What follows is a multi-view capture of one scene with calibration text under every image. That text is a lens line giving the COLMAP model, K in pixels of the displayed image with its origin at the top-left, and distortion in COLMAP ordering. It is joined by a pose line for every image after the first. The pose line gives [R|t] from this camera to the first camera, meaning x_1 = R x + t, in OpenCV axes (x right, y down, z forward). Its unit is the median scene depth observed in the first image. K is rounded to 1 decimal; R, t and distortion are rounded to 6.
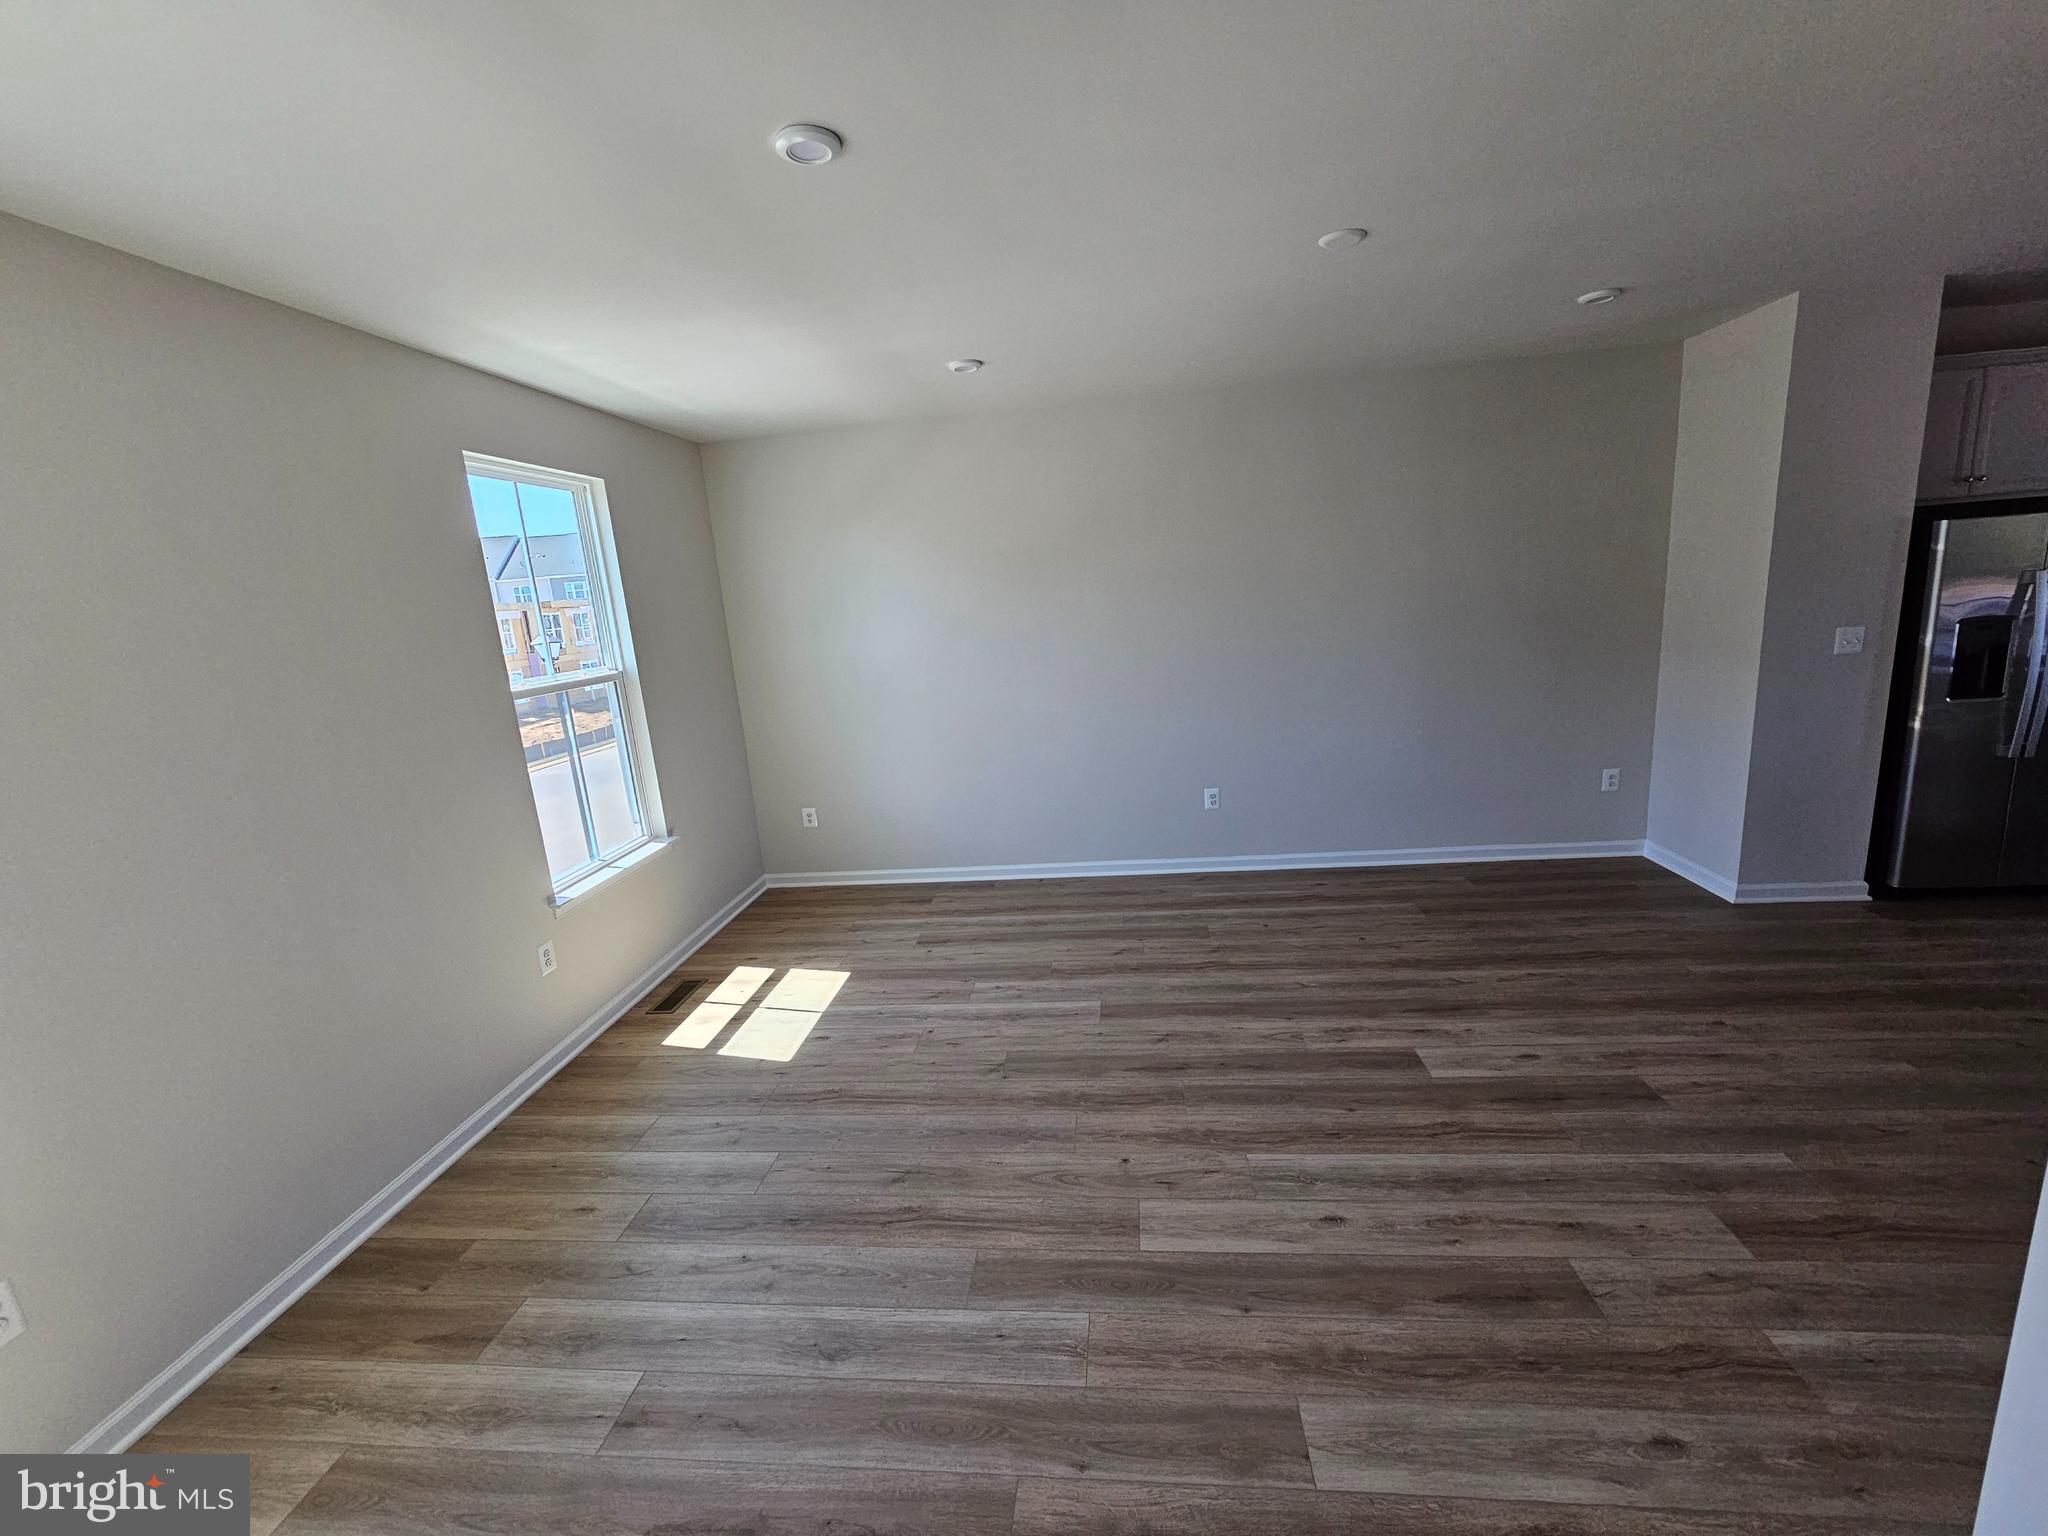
lens RADIAL K [[832.6, 0, 1027.9], [0, 832.6, 771.9], [0, 0, 1]] dist [-0.002207, 0.001241]
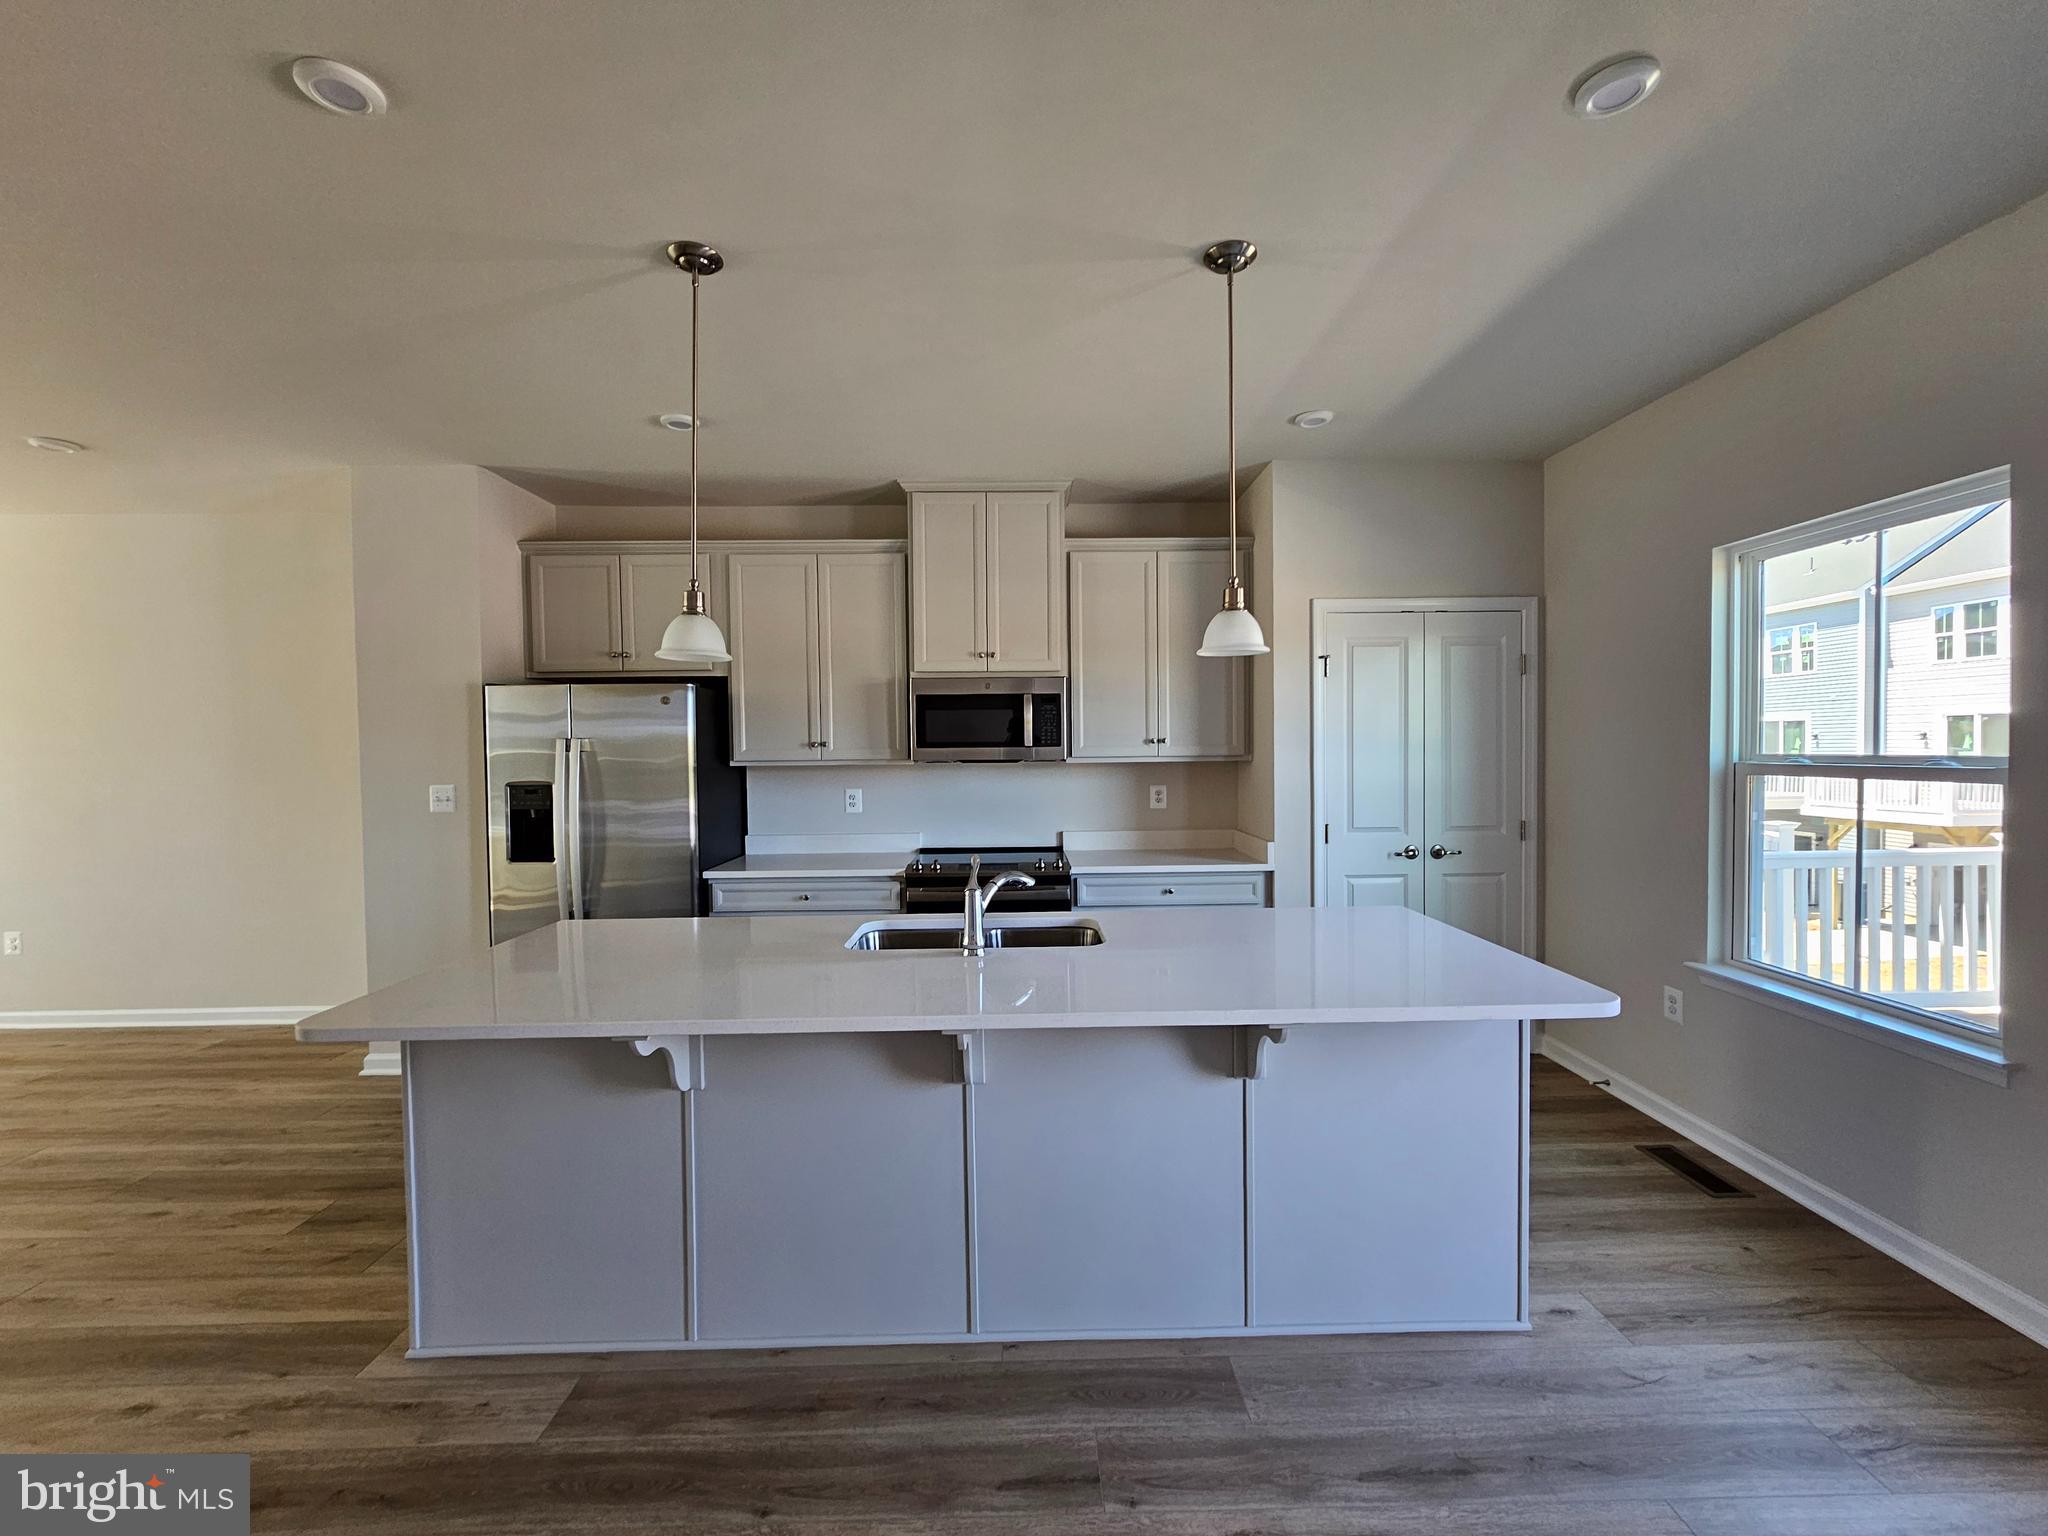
lens RADIAL K [[832.6, 0, 1027.9], [0, 832.6, 771.9], [0, 0, 1]] dist [-0.002207, 0.001241]
pose [[0.990411, 0.062015, 0.123450, 1.542568], [-0.037443, 0.980637, -0.192222, -0.024367], [-0.132981, 0.185756, 0.973556, -0.067975]]
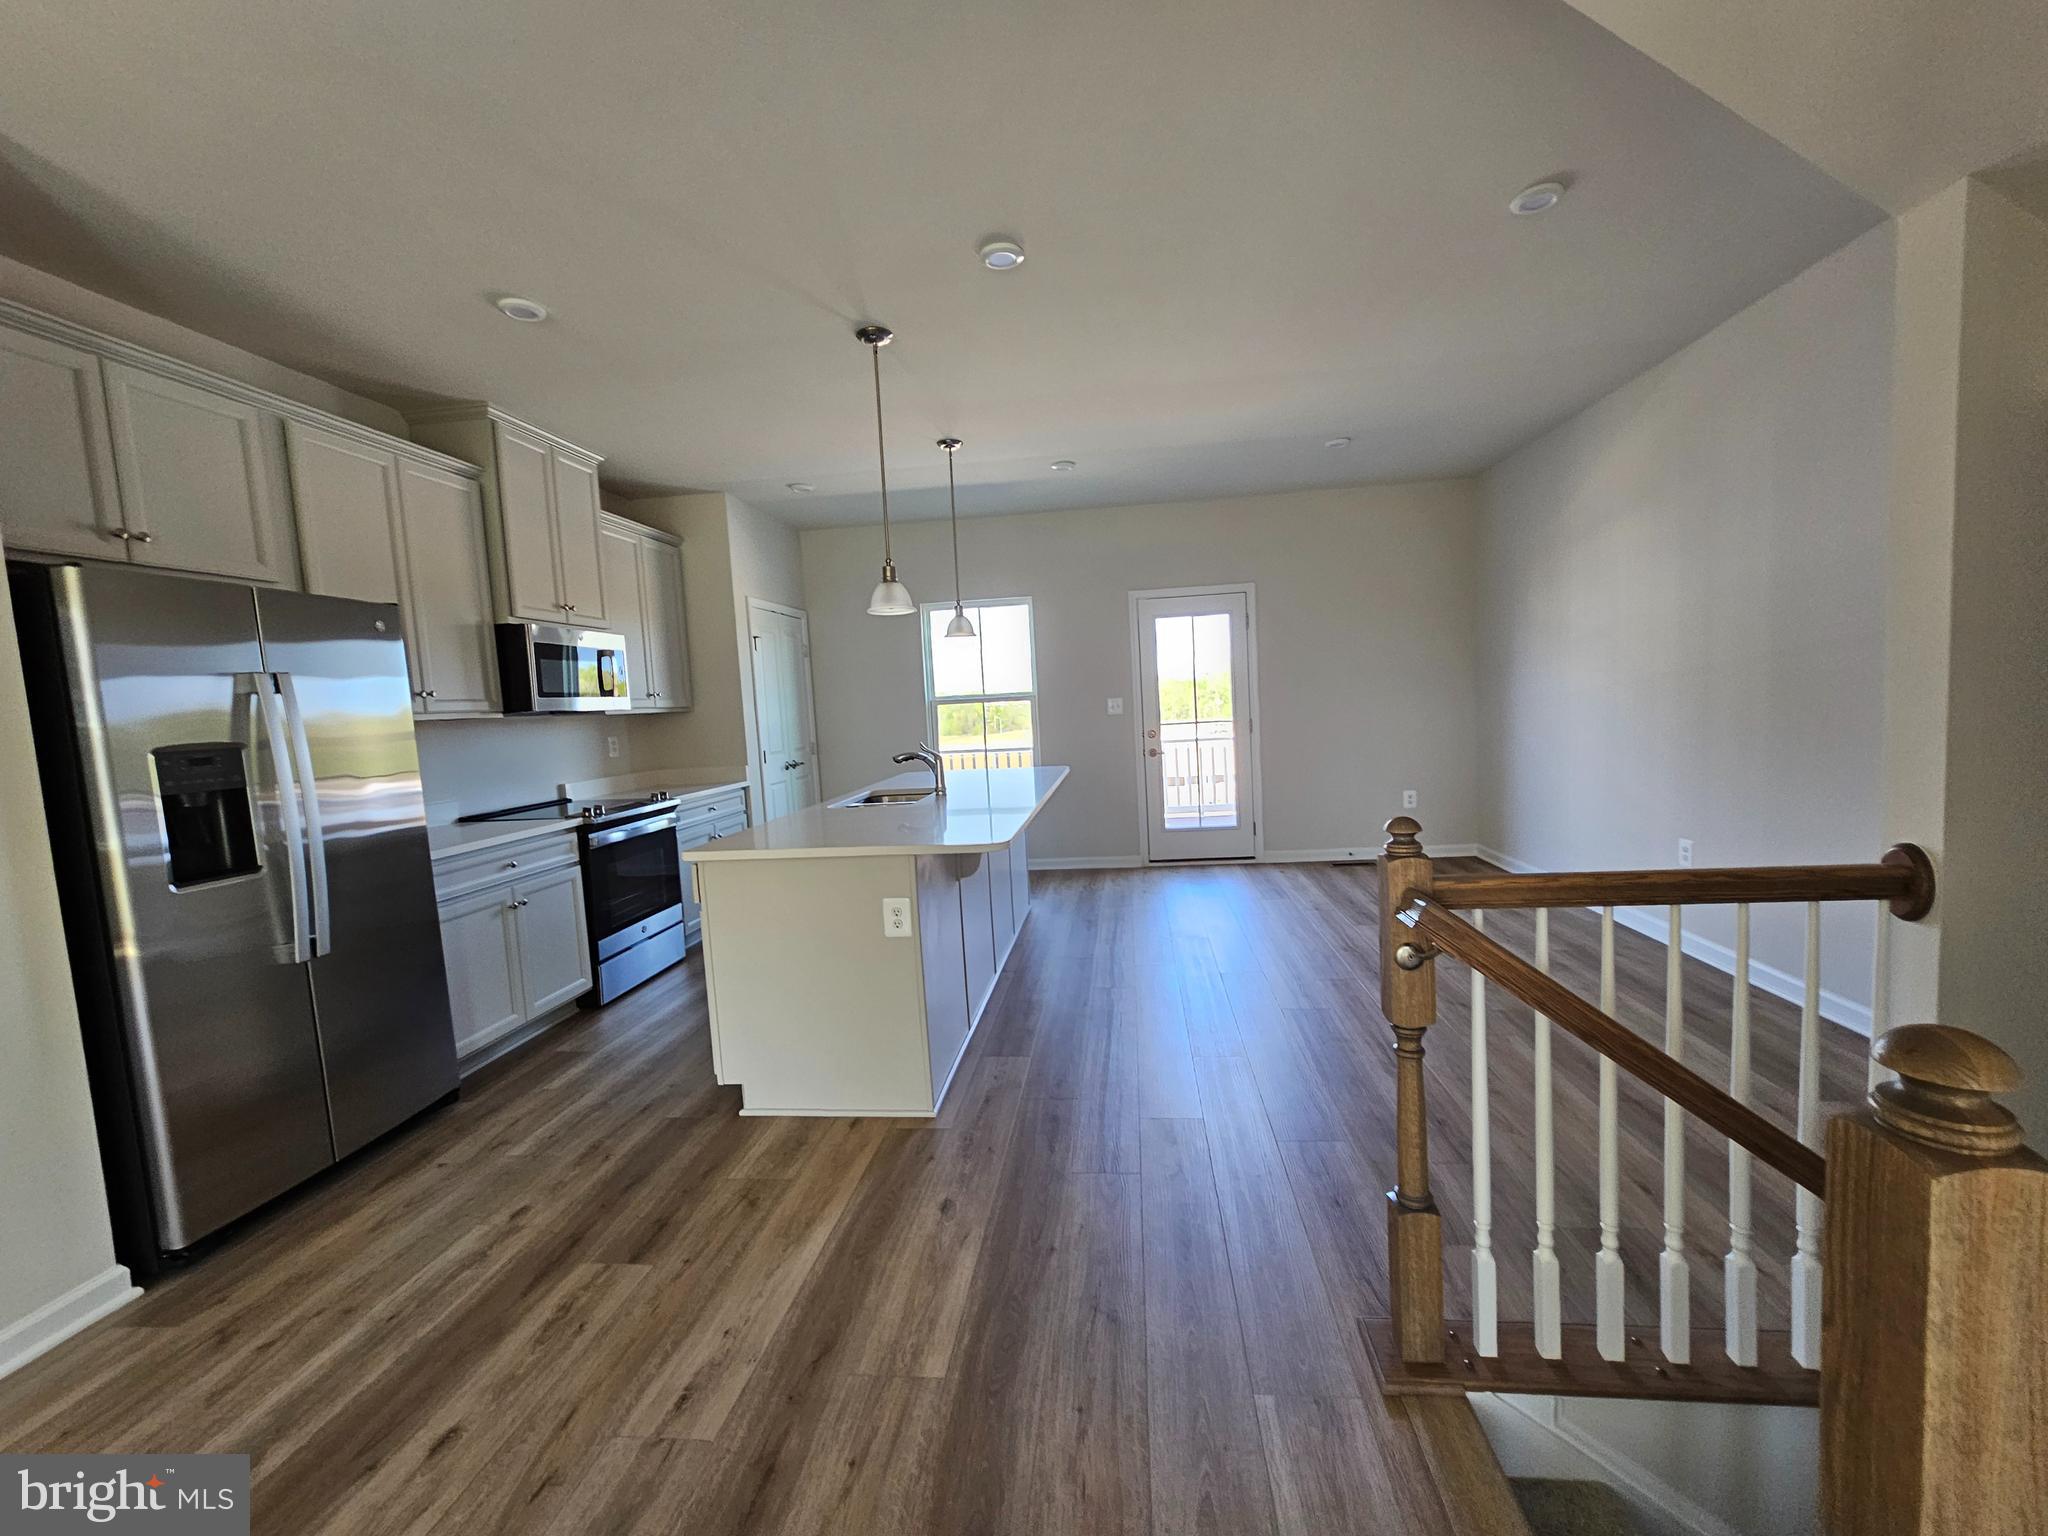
lens RADIAL K [[842.4, 0, 1037.8], [0, 842.4, 769.4], [0, 0, 1]] dist [-0.000064, 0.000898]
pose [[0.007303, -0.006337, 0.999953, 0.524324], [0.263522, 0.964644, 0.004189, -0.012776], [-0.964626, 0.263479, 0.008715, 0.398826]]
